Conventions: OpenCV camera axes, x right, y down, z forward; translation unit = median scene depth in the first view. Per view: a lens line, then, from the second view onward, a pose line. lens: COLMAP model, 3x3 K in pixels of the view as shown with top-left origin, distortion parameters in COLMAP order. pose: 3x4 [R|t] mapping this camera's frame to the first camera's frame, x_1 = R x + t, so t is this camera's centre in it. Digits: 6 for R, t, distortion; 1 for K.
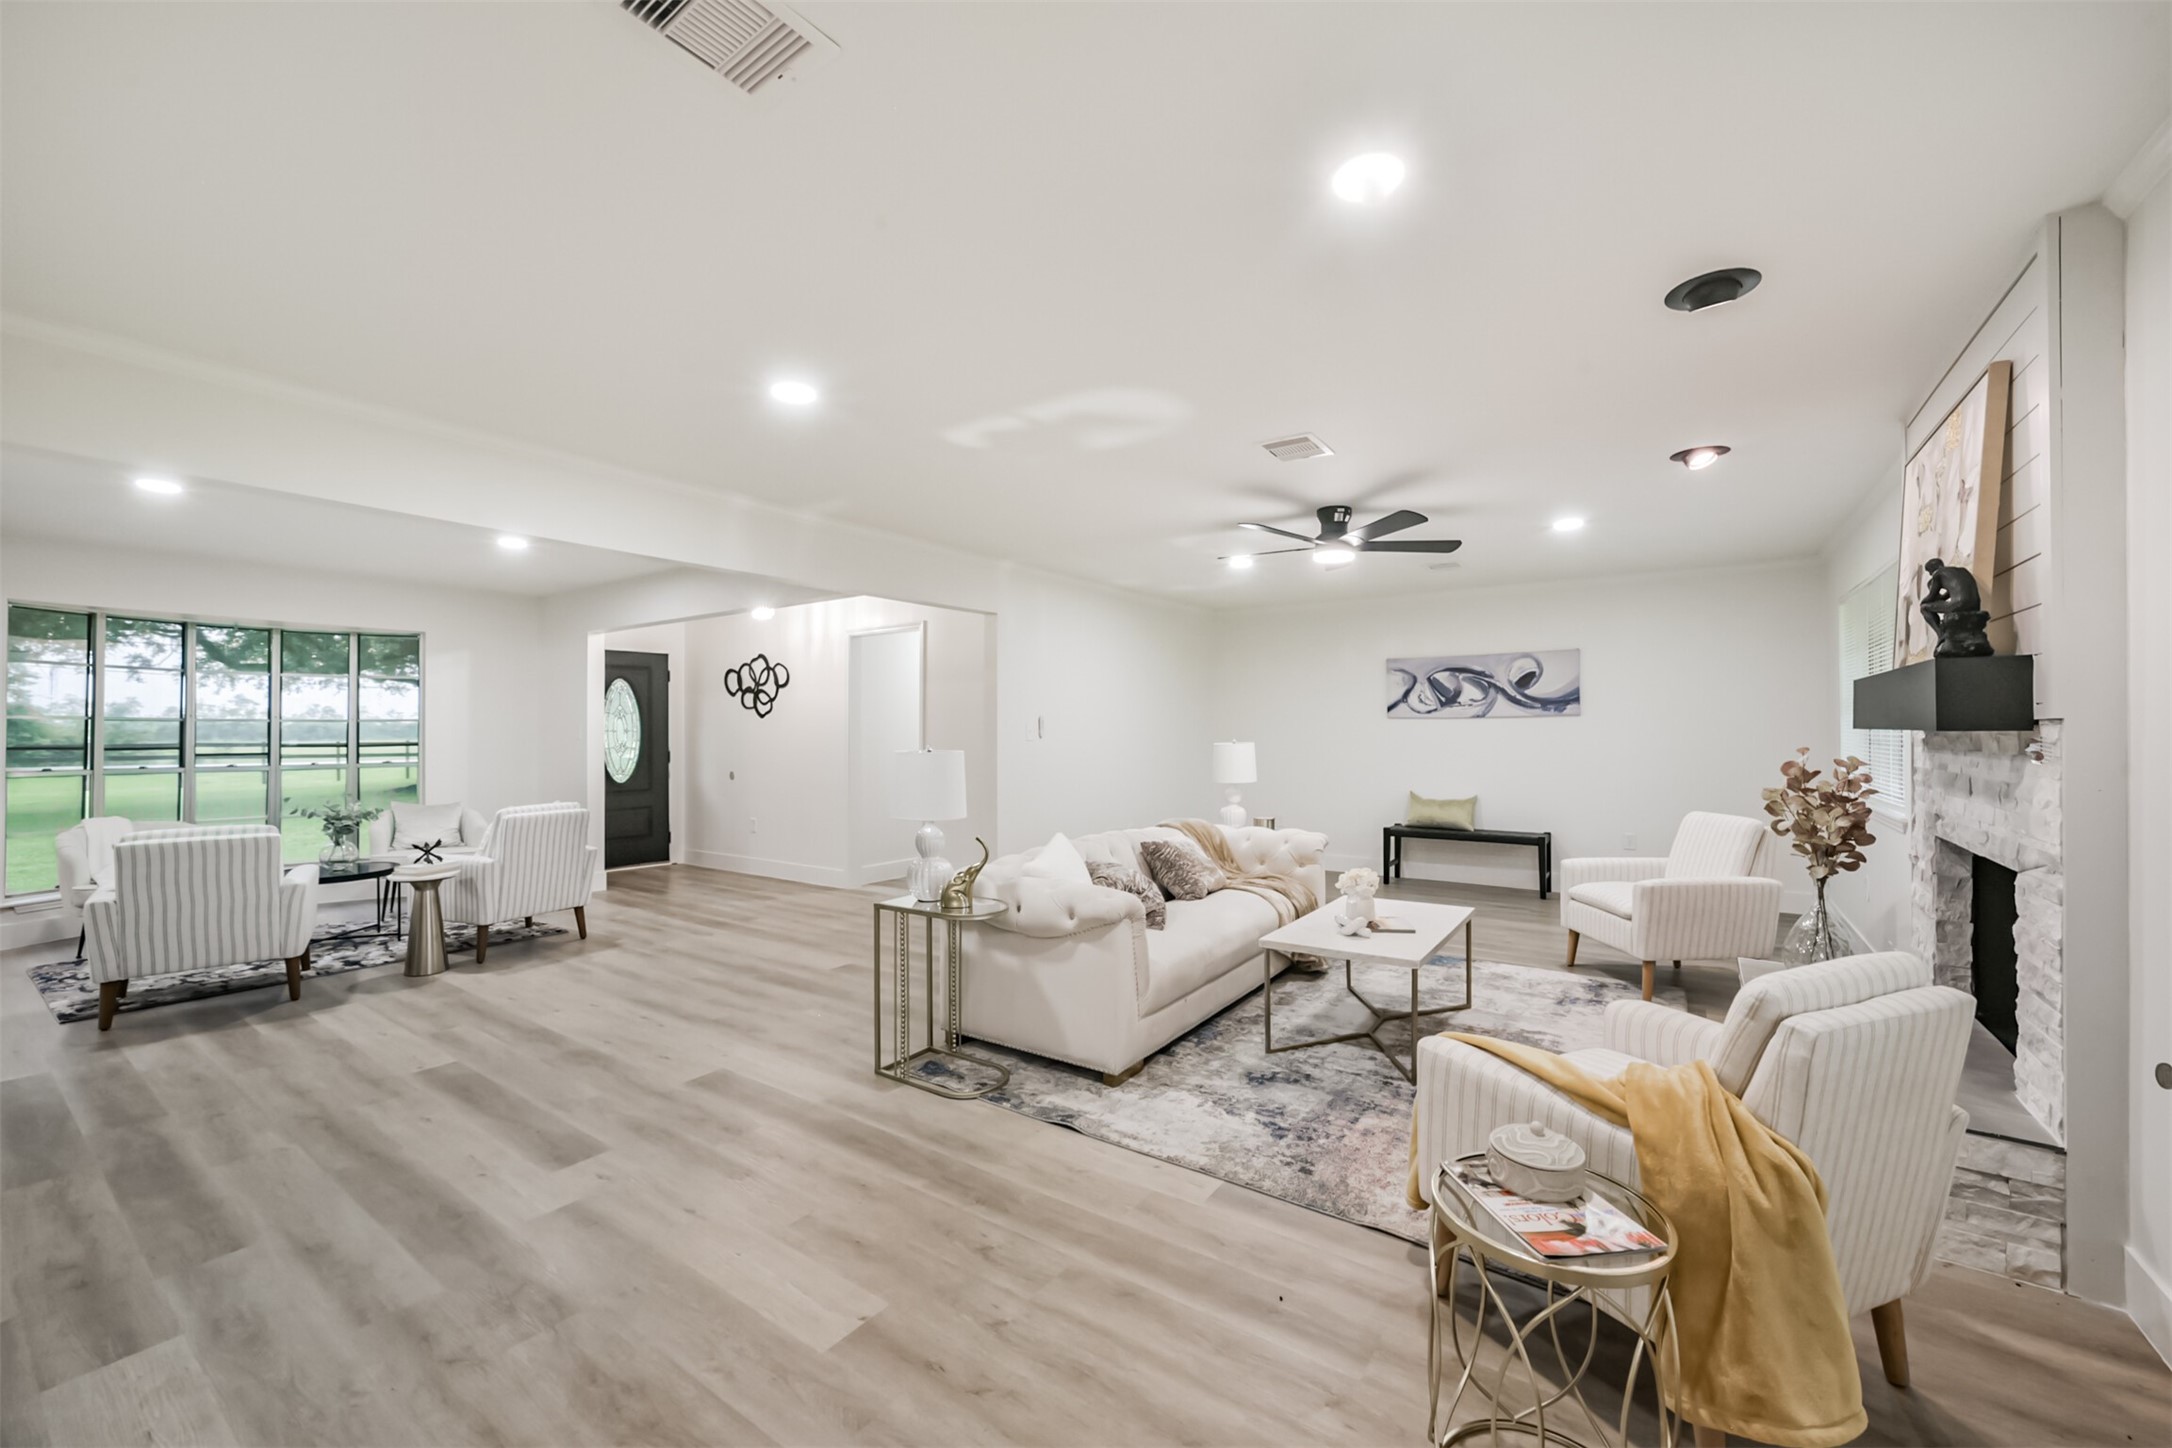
lens RADIAL K [[840.7, 0, 1091.4], [0, 840.7, 726.0], [0, 0, 1]] dist [-0.006686, 0.000712]
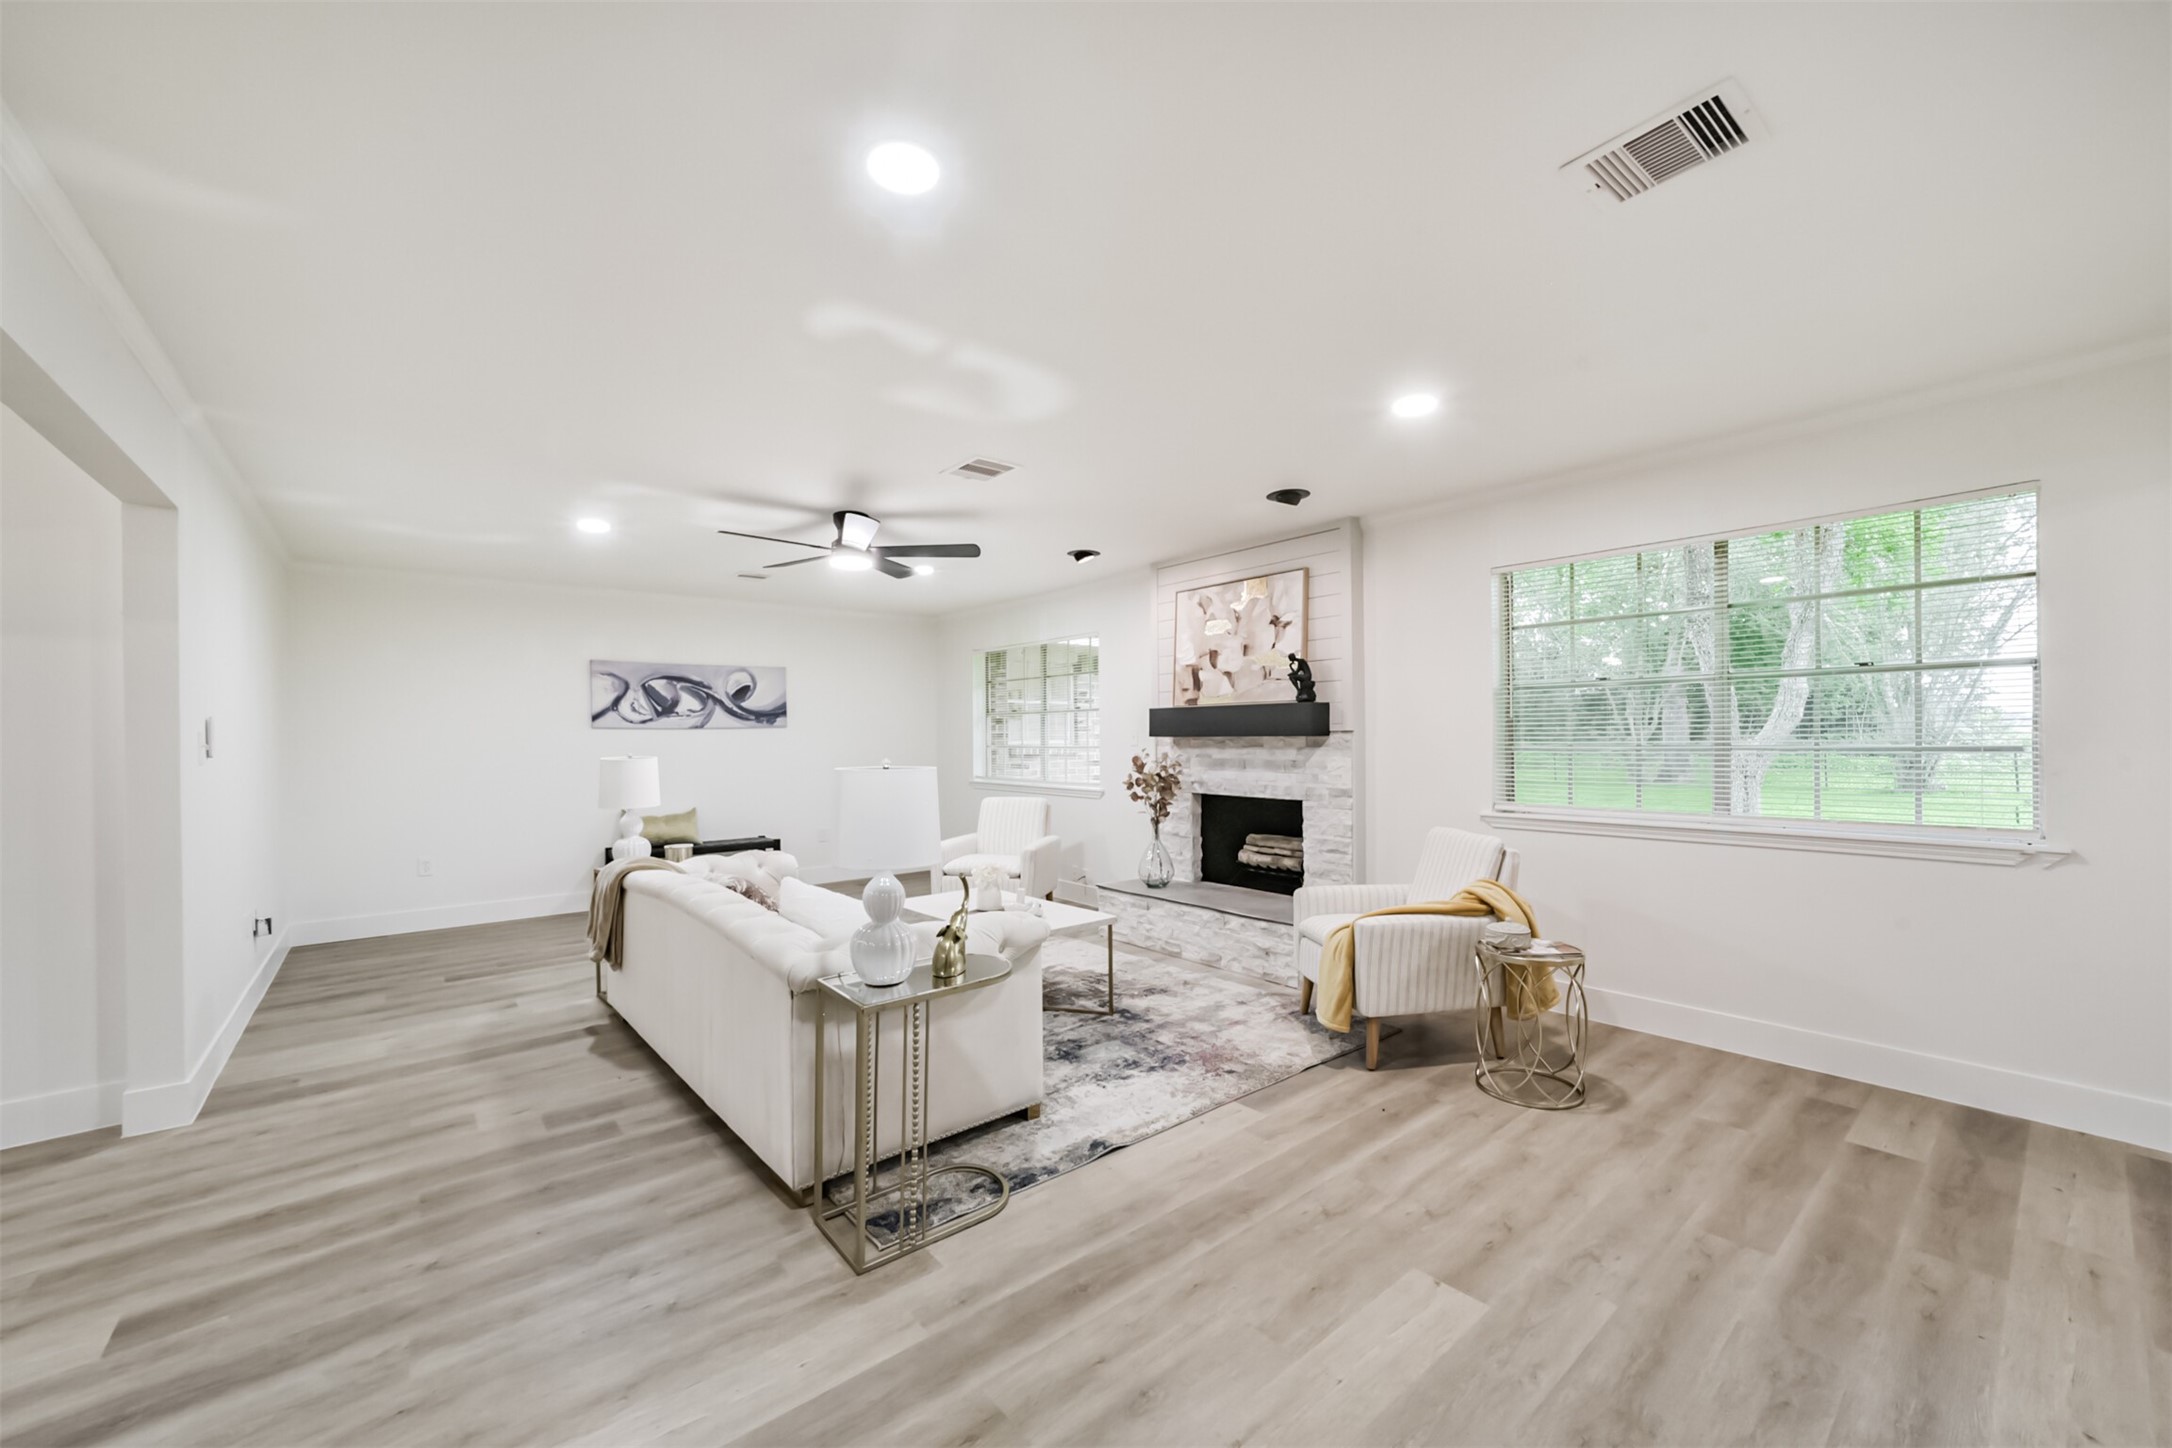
lens RADIAL K [[840.7, 0, 1092.2], [0, 840.7, 733.2], [0, 0, 1]] dist [-0.006686, 0.000712]
pose [[0.268351, 0.005583, 0.963305, -0.827875], [0.002813, 0.999974, -0.006579, 0.007147], [-0.963317, 0.004475, 0.268328, 0.659977]]
